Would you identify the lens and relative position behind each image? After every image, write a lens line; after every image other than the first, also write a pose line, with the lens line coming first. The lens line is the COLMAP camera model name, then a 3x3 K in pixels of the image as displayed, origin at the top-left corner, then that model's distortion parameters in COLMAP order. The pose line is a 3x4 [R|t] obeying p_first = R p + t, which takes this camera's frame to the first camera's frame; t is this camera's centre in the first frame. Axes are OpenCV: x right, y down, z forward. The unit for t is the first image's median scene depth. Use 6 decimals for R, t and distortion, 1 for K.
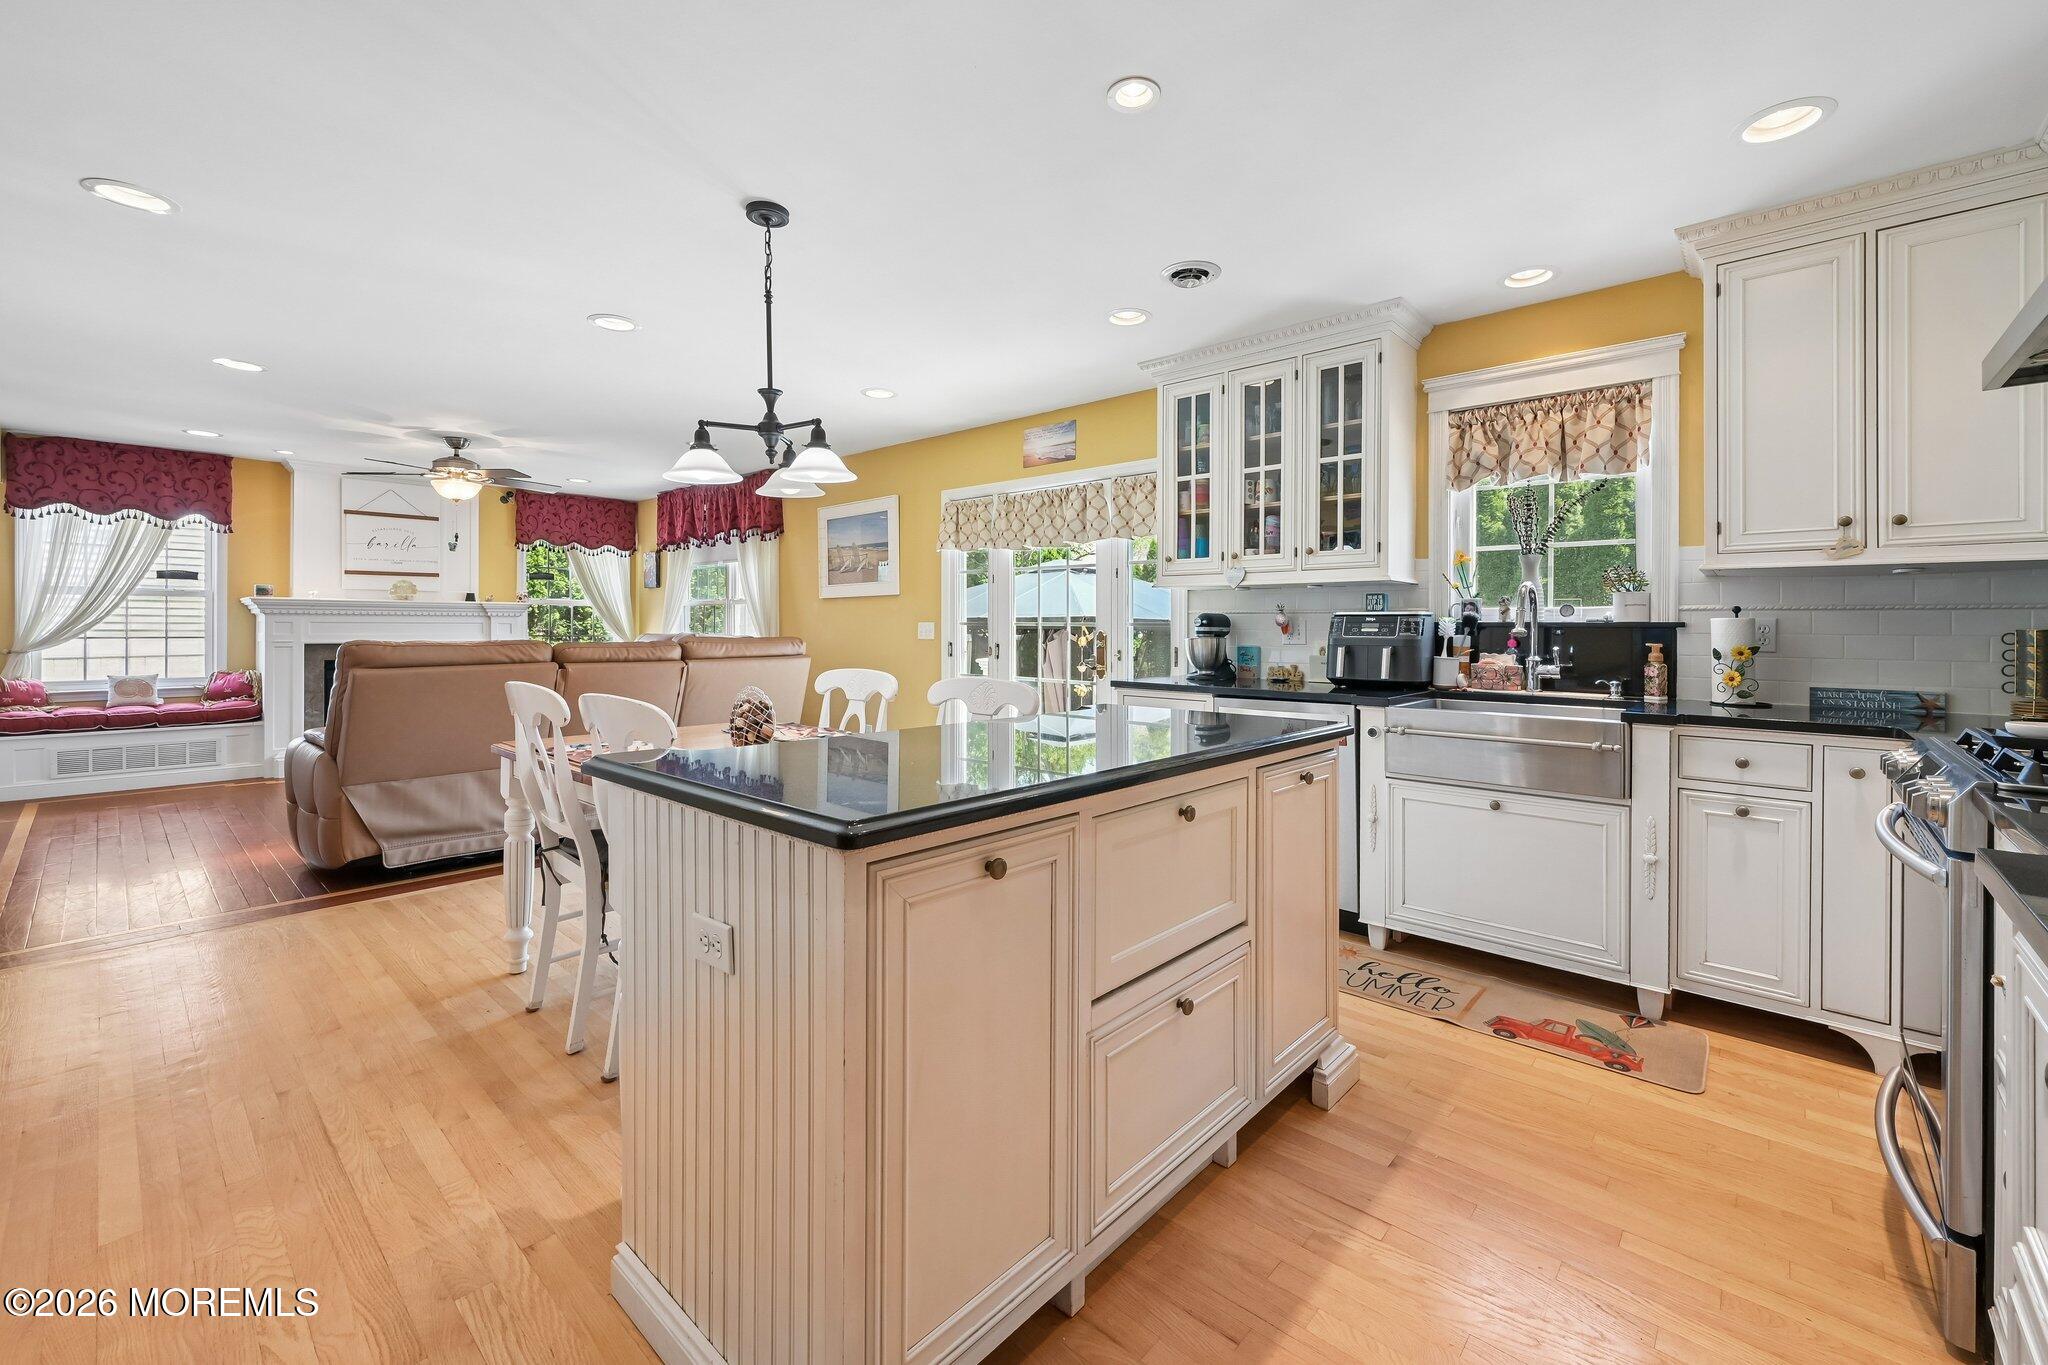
lens RADIAL K [[825.7, 0, 1030.8], [0, 825.7, 629.0], [0, 0, 1]] dist [-0.000275, -0.000019]
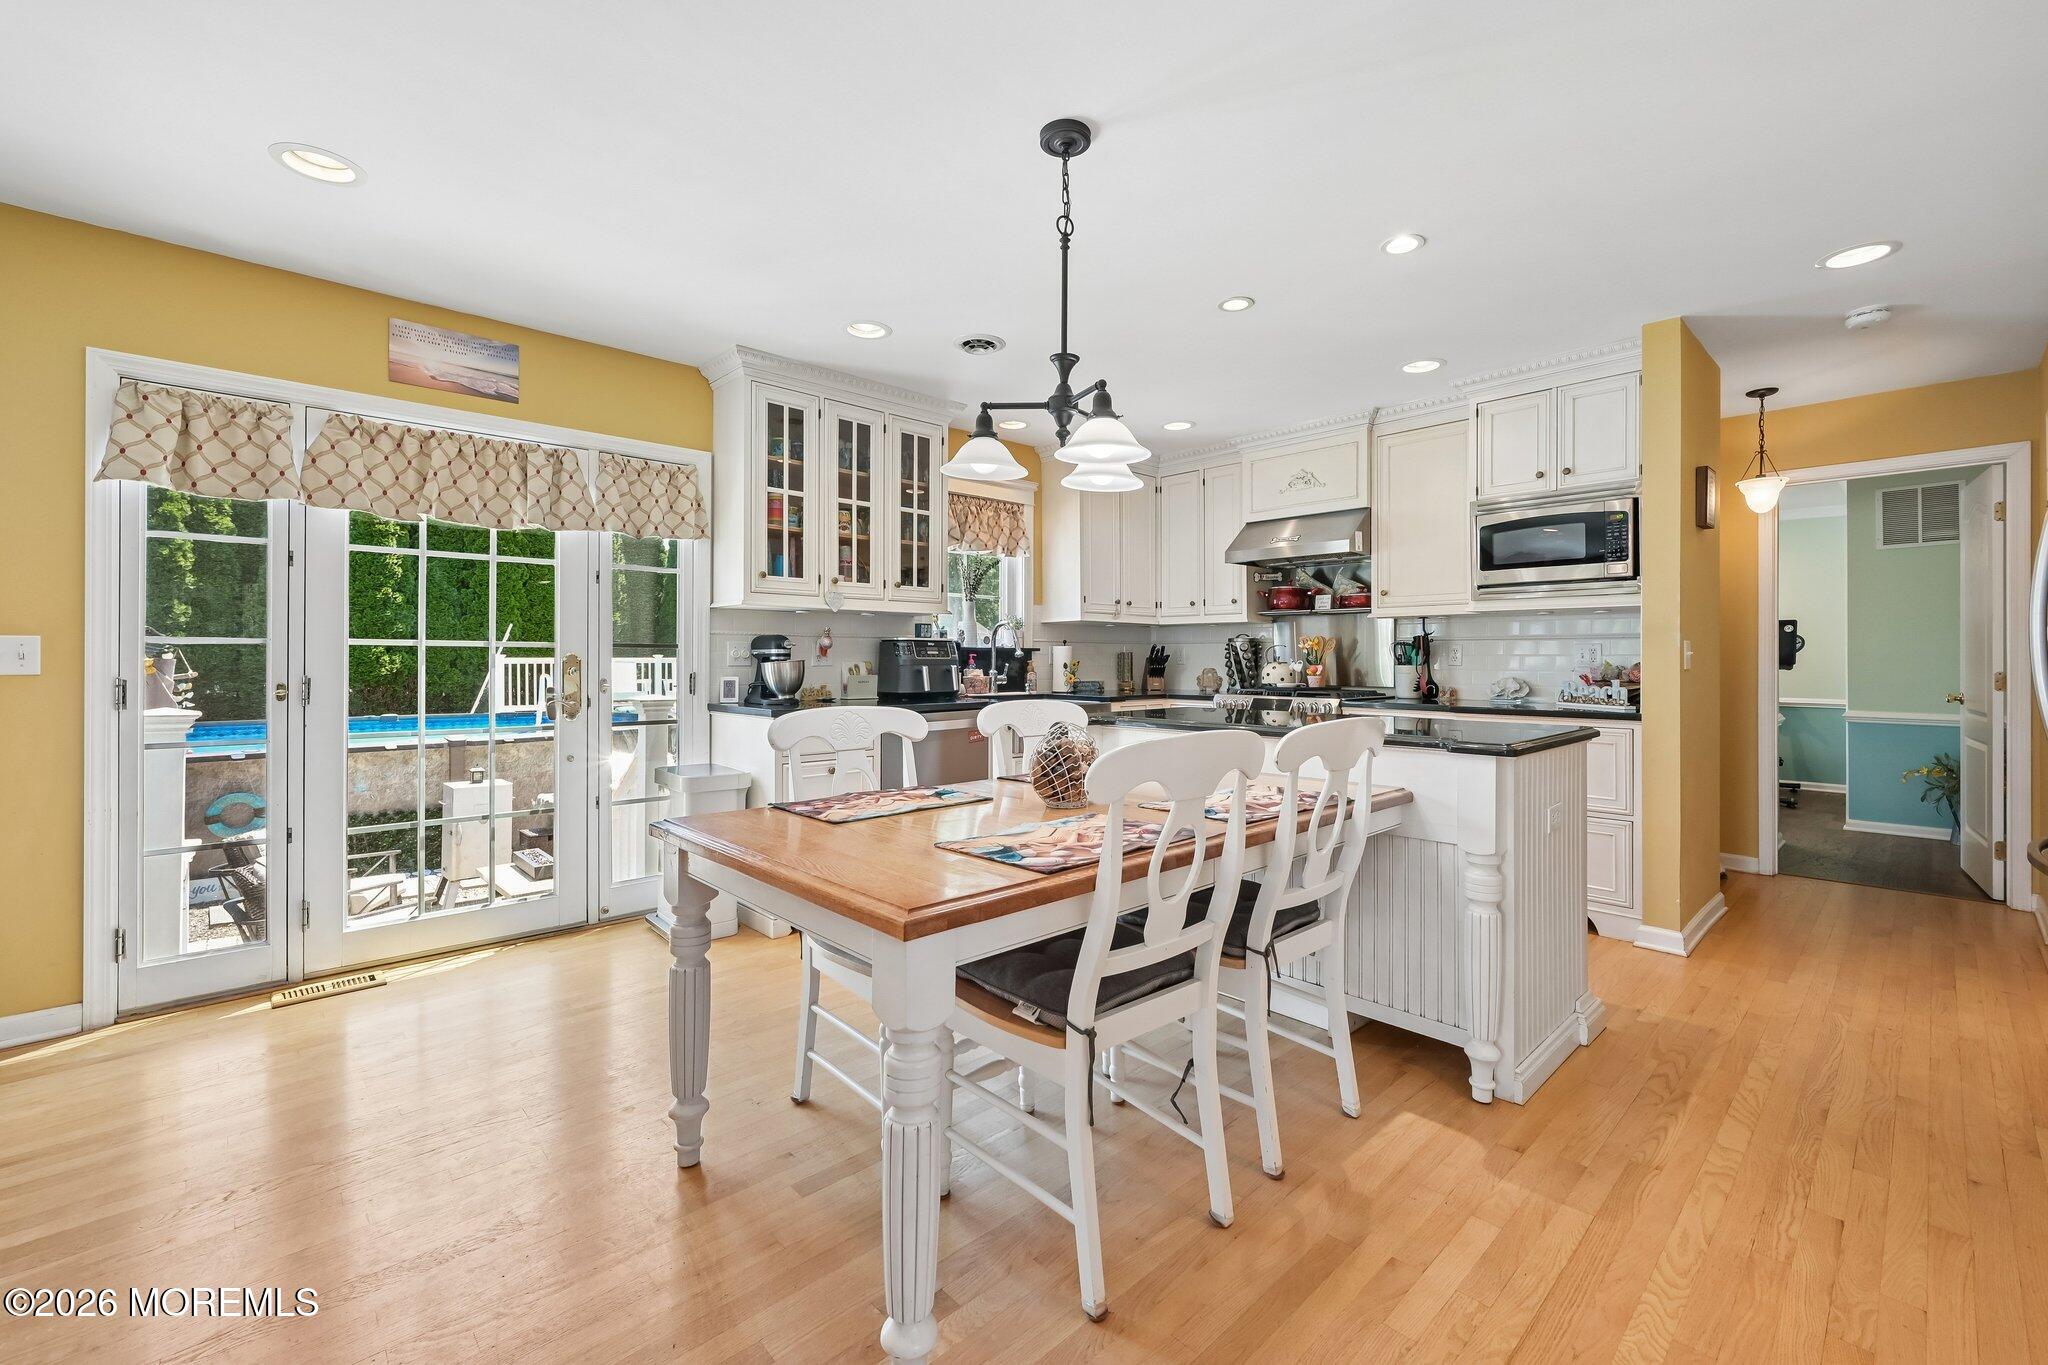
lens RADIAL K [[866.4, 0, 1029.8], [0, 866.4, 650.8], [0, 0, 1]] dist [-0.011827, 0.000018]
pose [[0.079541, -0.000161, 0.996832, -0.846236], [-0.002261, 0.999997, 0.000342, -0.002548], [-0.996829, -0.002281, 0.079540, 0.704820]]
